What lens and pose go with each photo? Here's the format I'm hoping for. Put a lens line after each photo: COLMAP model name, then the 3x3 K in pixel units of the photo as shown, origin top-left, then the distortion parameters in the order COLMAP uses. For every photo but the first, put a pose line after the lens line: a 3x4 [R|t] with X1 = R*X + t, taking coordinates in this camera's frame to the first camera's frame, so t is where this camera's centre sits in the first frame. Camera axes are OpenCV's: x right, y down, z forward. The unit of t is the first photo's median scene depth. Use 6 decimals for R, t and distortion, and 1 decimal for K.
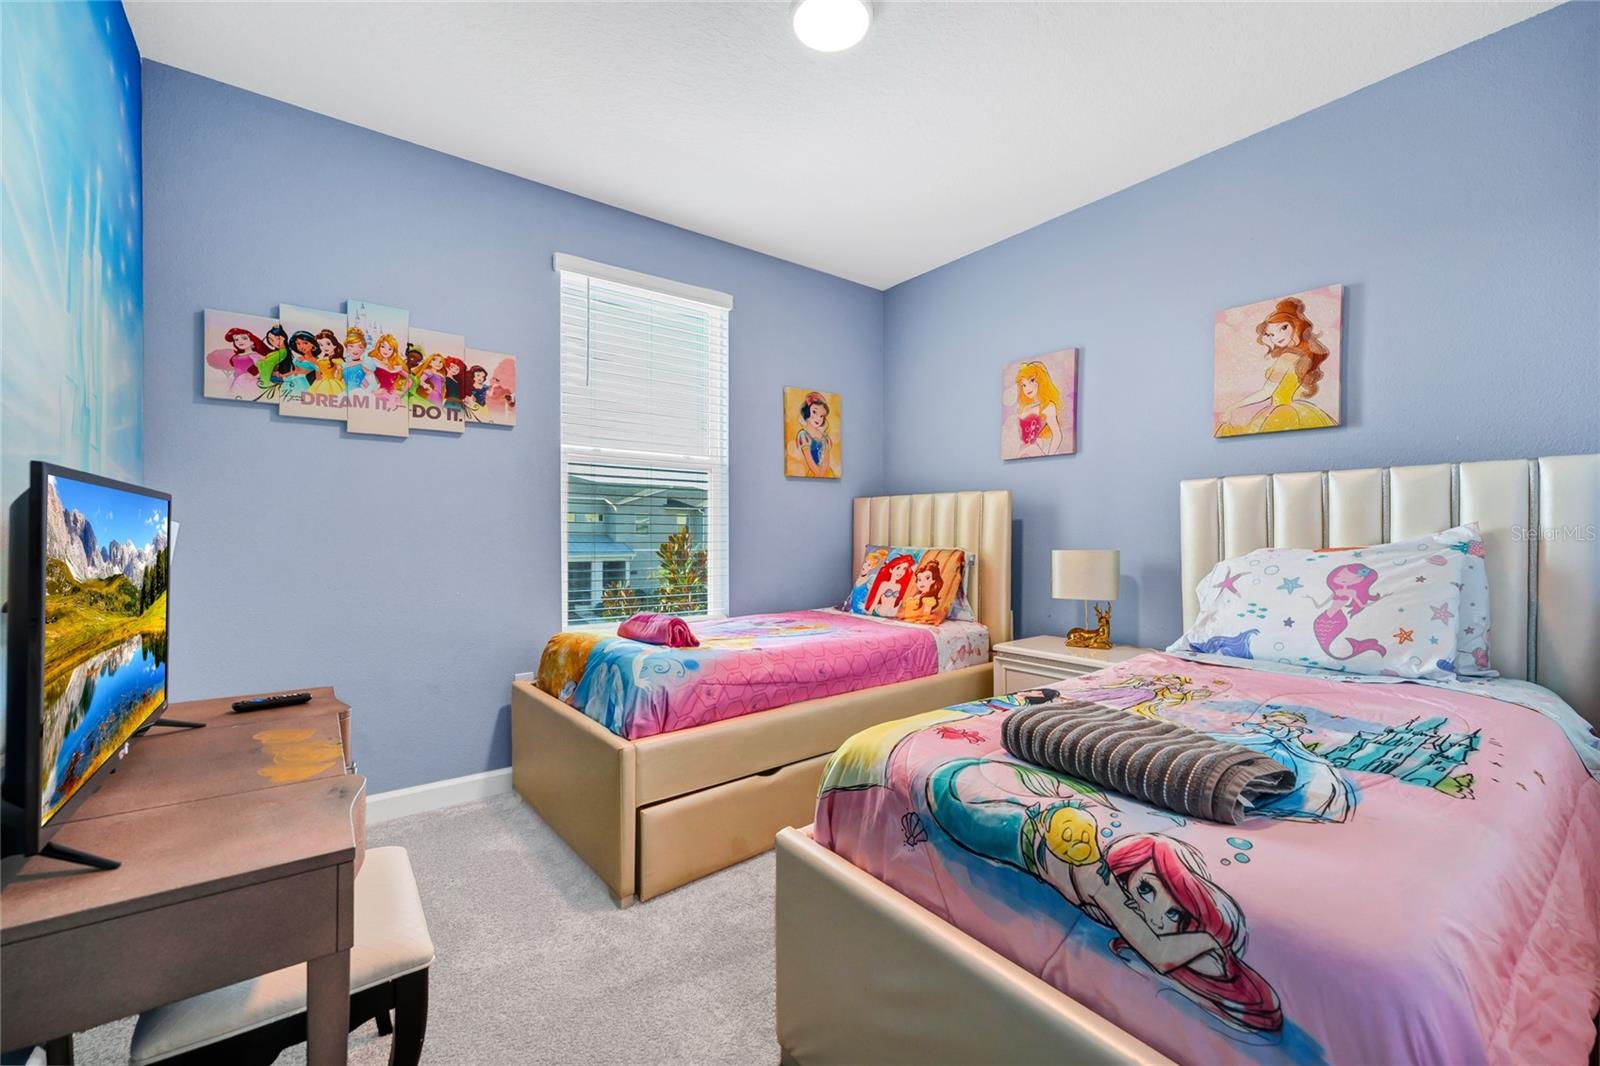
lens RADIAL K [[649.9, 0, 788.9], [0, 649.9, 529.0], [0, 0, 1]] dist [0.002436, -0.001779]
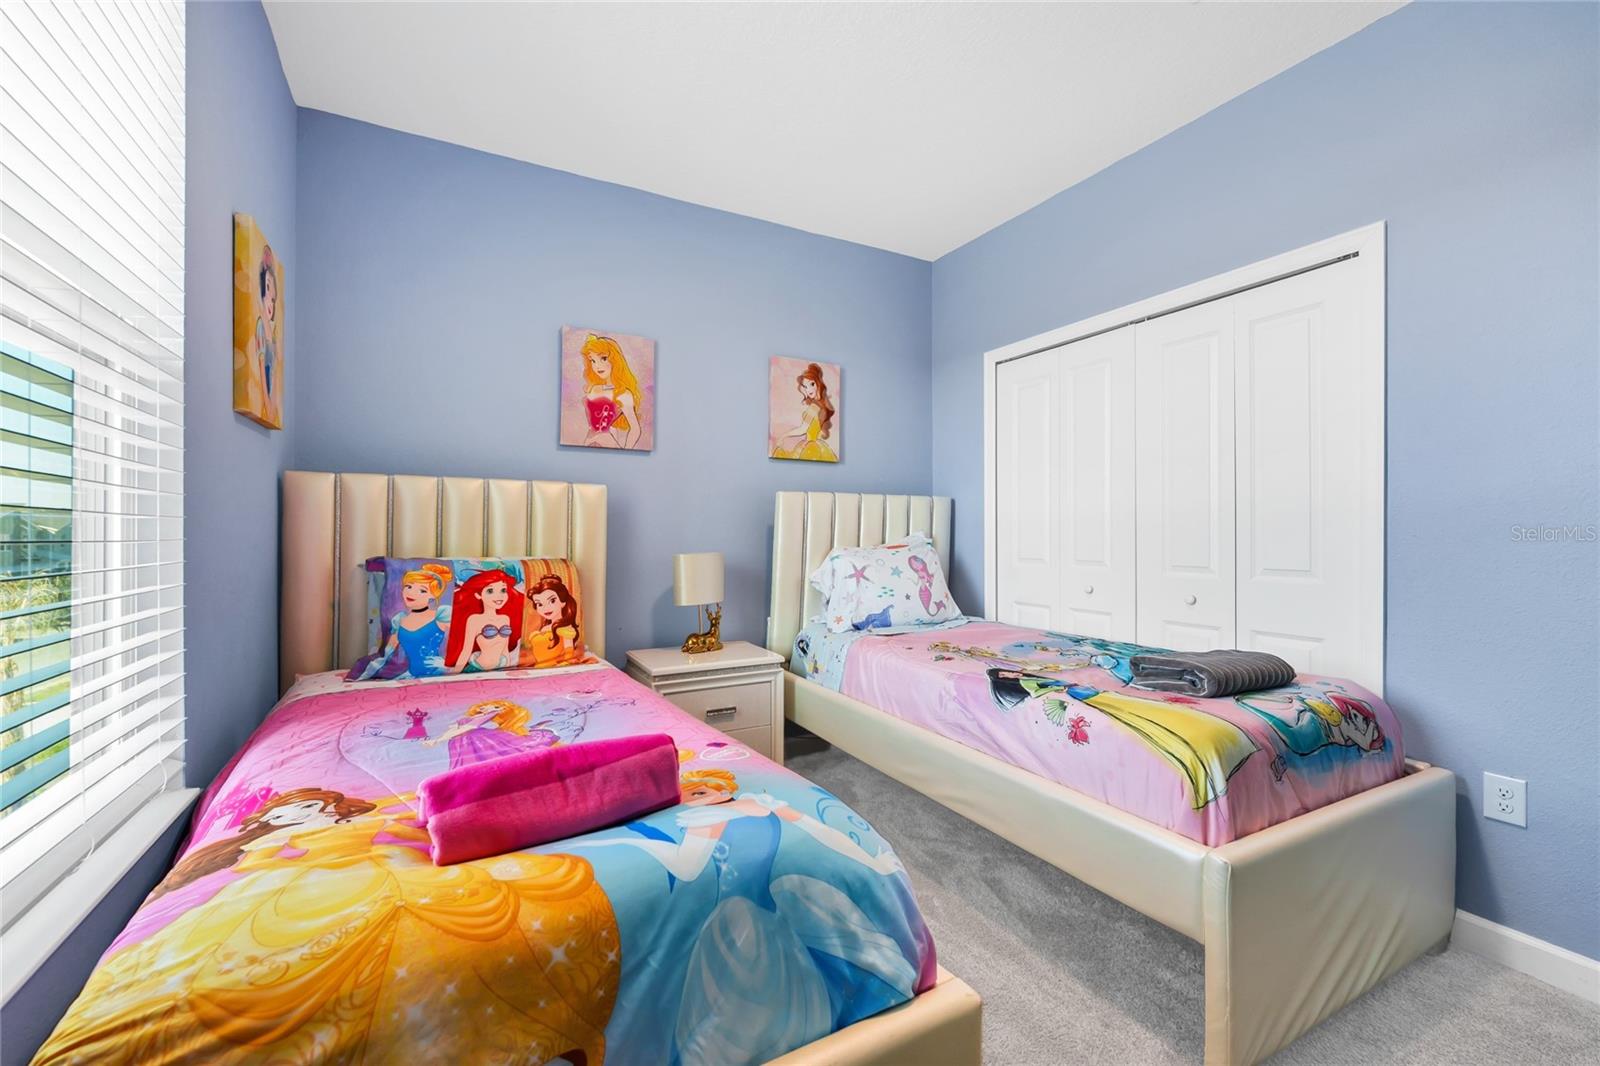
lens RADIAL K [[649.9, 0, 789.7], [0, 649.9, 534.8], [0, 0, 1]] dist [0.002436, -0.001779]
pose [[0.152480, -0.001018, 0.988306, -0.455080], [-0.006671, 0.999976, 0.002059, 0.001109], [-0.988284, -0.006907, 0.152469, 0.652807]]
